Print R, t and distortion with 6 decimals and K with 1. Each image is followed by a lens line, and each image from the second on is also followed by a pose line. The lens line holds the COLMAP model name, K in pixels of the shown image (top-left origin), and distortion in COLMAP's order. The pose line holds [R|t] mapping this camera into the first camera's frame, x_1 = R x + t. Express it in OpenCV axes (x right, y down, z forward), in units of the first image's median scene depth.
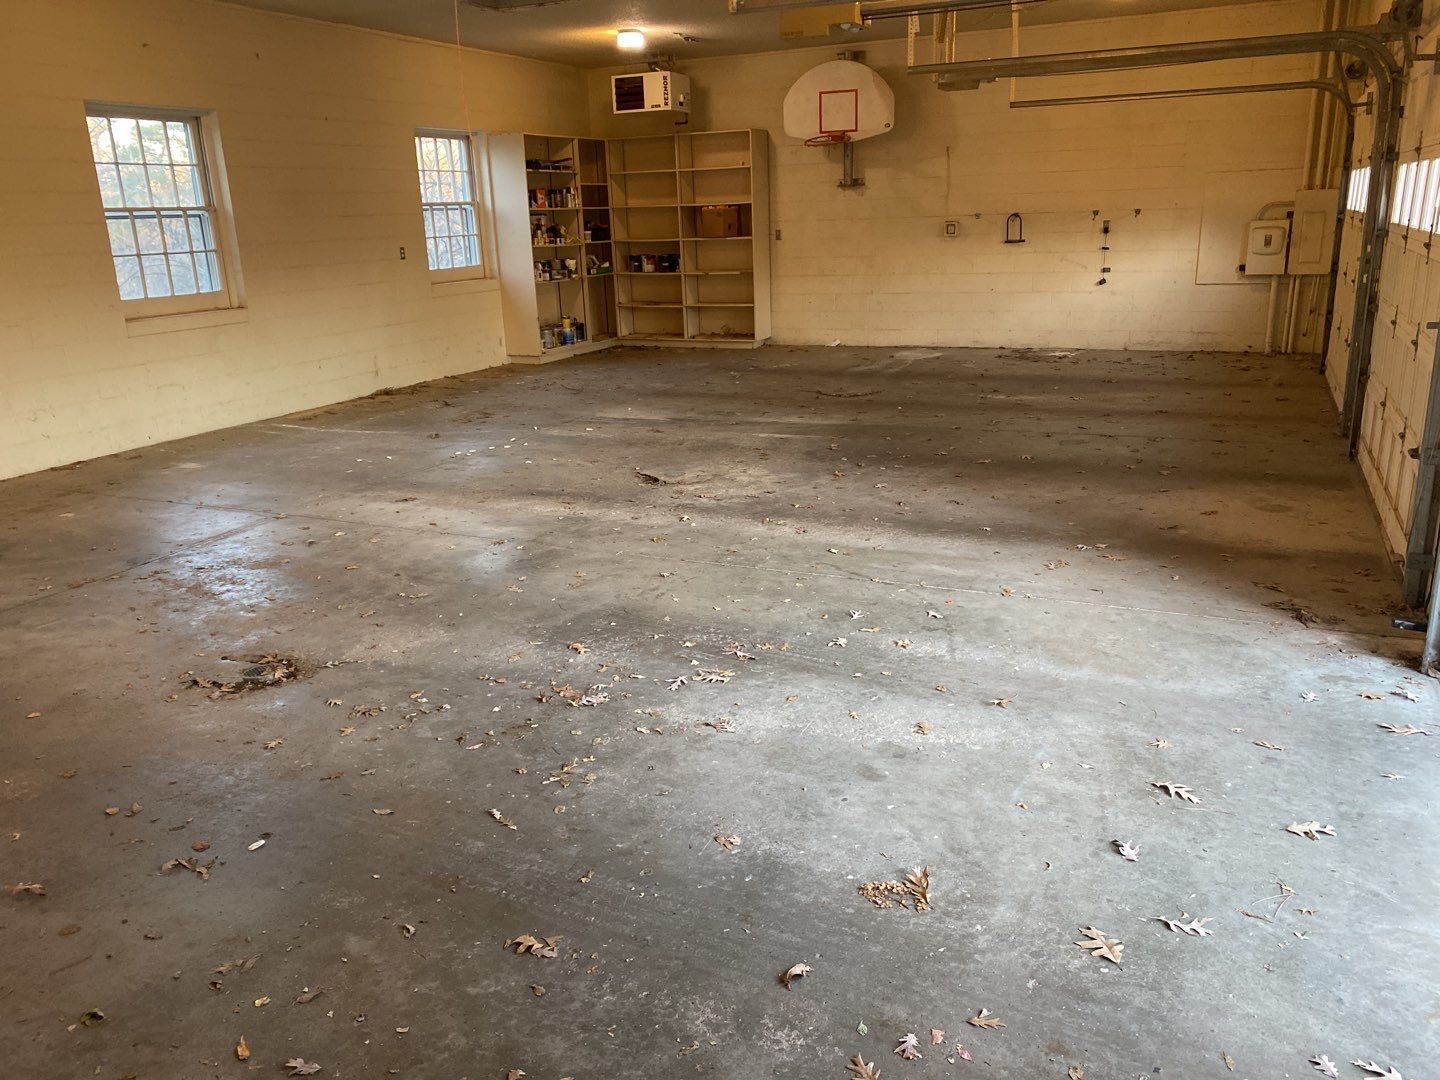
lens RADIAL K [[1064.2, 0, 720.0], [0, 1064.2, 540.0], [0, 0, 1]] dist [-0.075816, -0.002042]
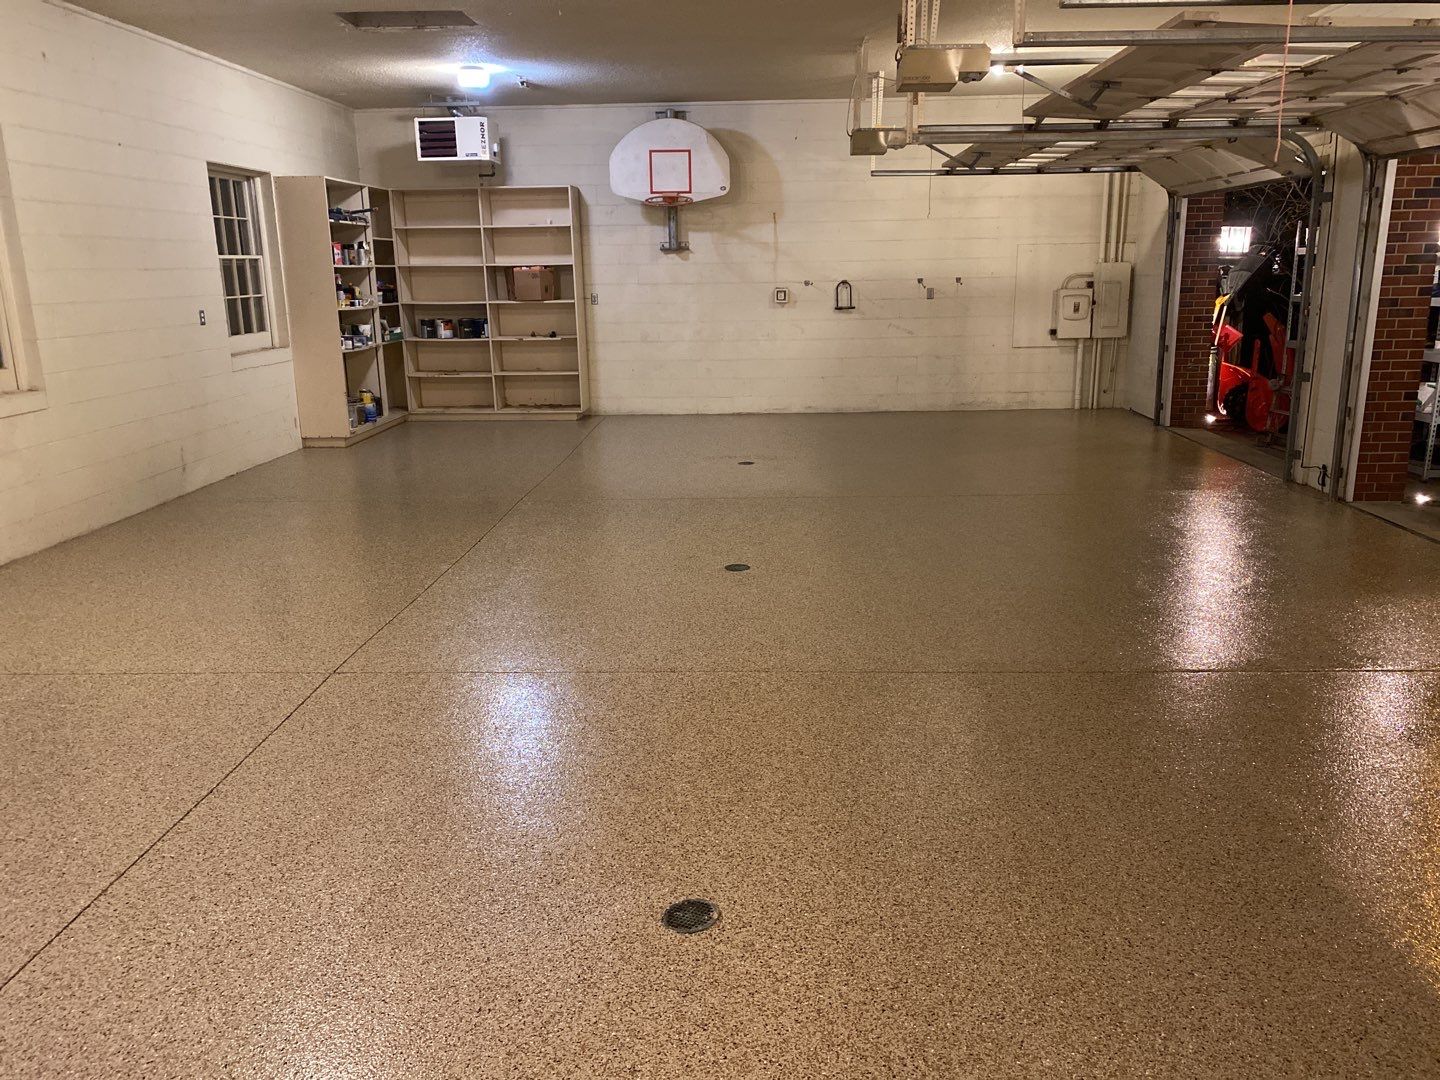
lens RADIAL K [[1025.3, 0, 720.0], [0, 1025.3, 540.0], [0, 0, 1]] dist [0.000829, -0.178332]
pose [[0.921920, -0.072701, 0.380497, -0.210202], [0.091887, 0.995240, -0.032477, -0.036399], [-0.376325, 0.064905, 0.924212, 0.132192]]
